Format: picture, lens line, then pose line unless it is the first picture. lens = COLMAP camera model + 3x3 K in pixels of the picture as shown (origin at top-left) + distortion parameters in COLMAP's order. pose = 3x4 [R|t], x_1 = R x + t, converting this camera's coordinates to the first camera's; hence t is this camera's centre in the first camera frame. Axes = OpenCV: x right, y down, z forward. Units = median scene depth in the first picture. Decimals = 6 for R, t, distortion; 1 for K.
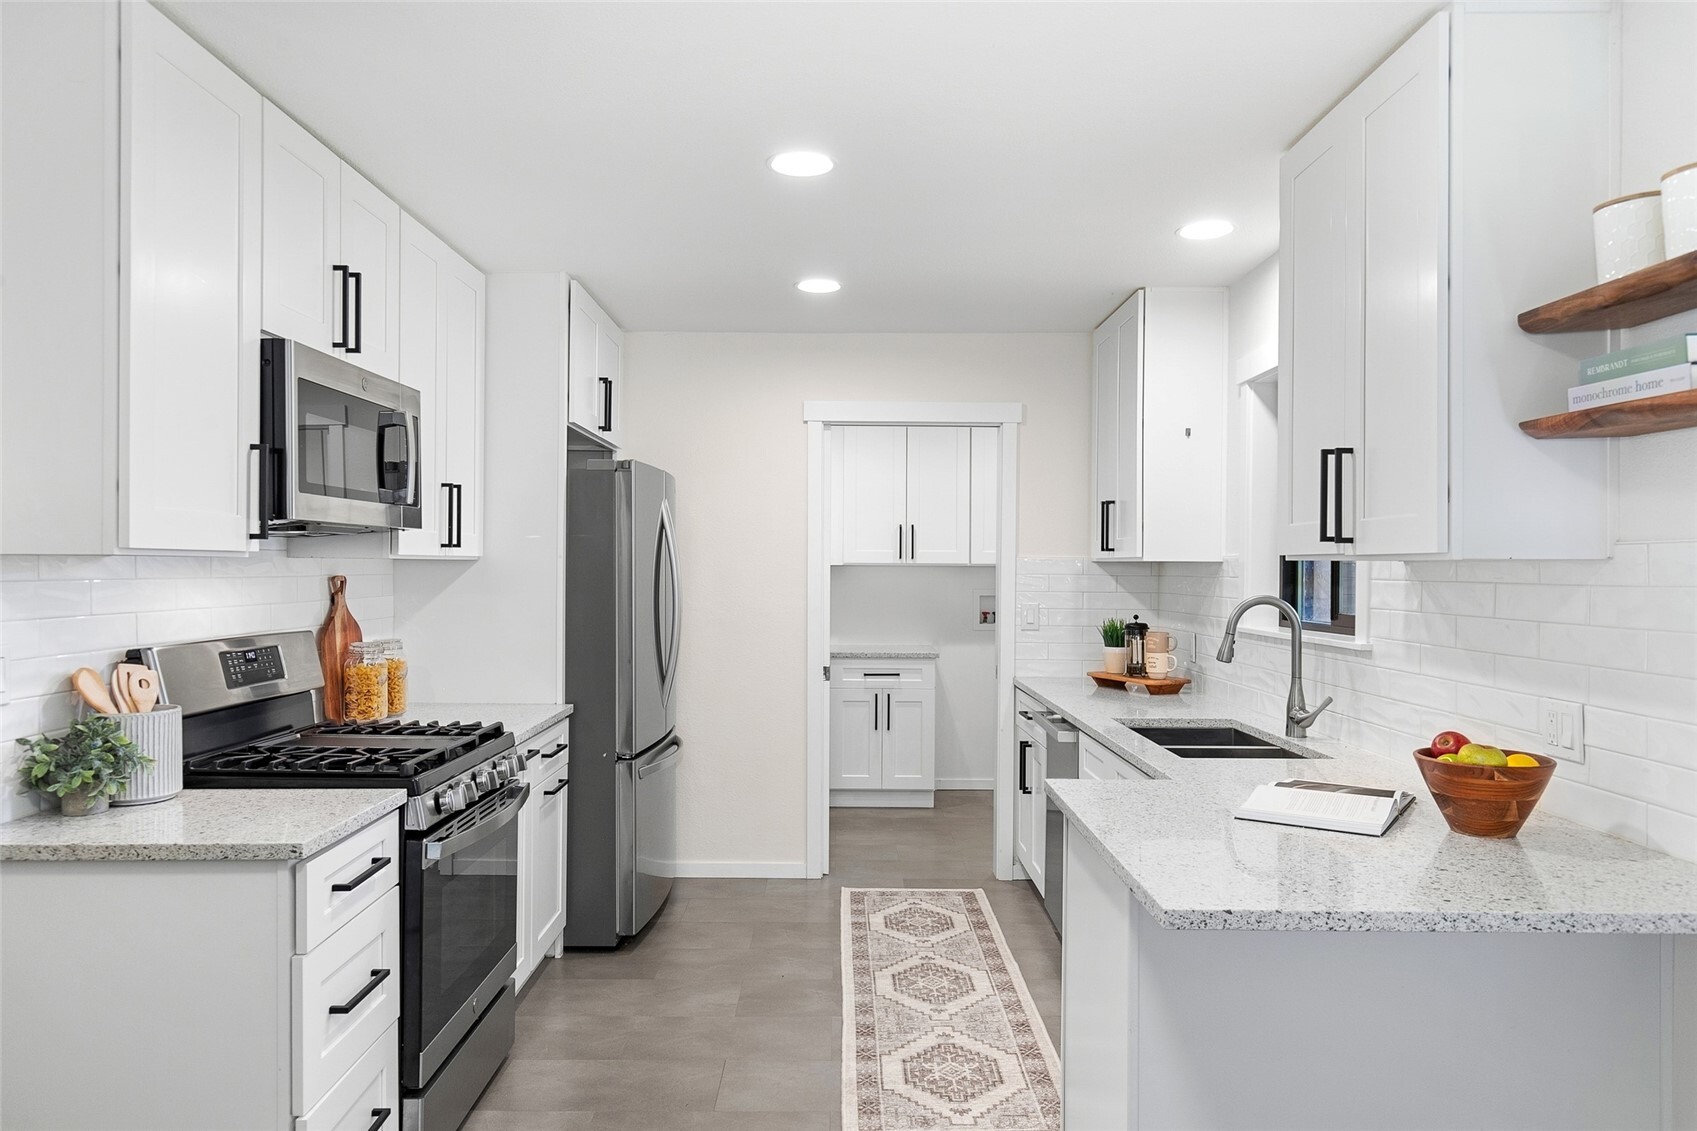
lens RADIAL K [[1171.4, 0, 848.7], [0, 1171.4, 564.6], [0, 0, 1]] dist [0.000211, -0.007630]
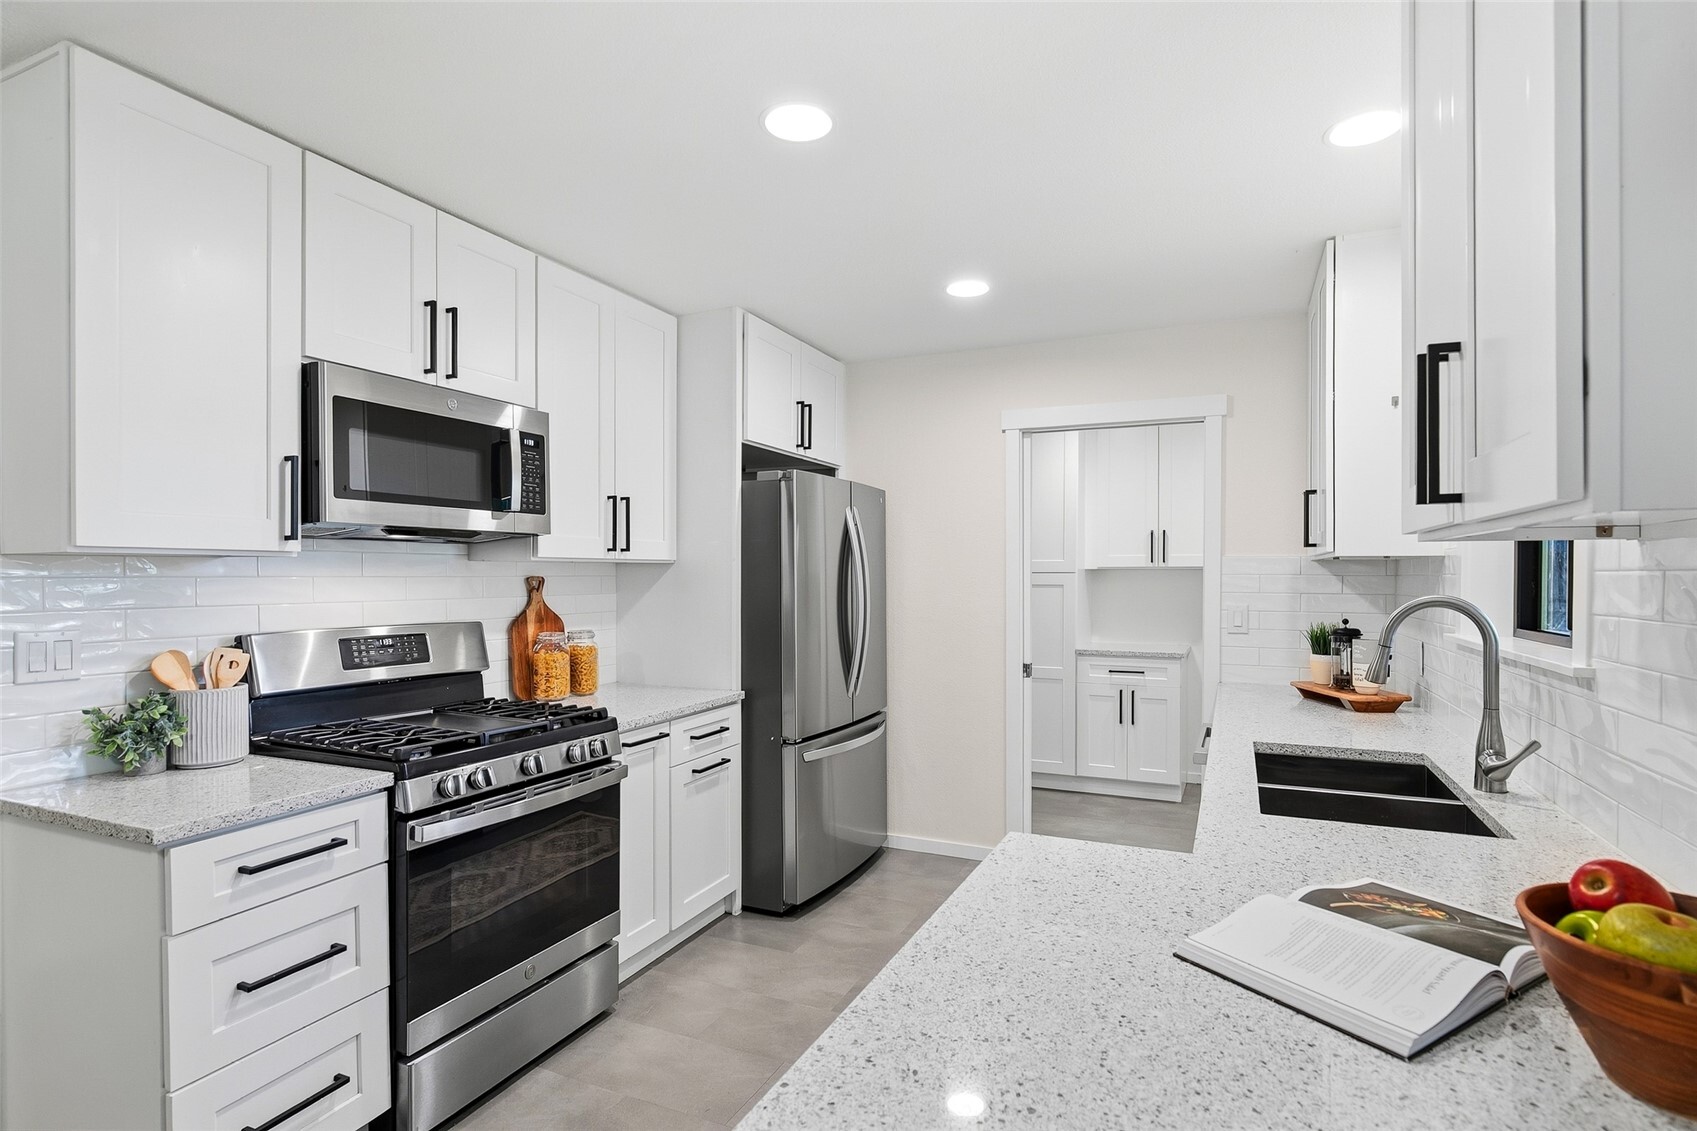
lens RADIAL K [[868.6, 0, 846.2], [0, 868.6, 578.2], [0, 0, 1]] dist [-0.005422, 0.001350]
pose [[0.906880, -0.005140, -0.421358, 0.233787], [0.006163, 0.999980, 0.001067, 0.012284], [0.421345, -0.003565, 0.906894, 0.330580]]
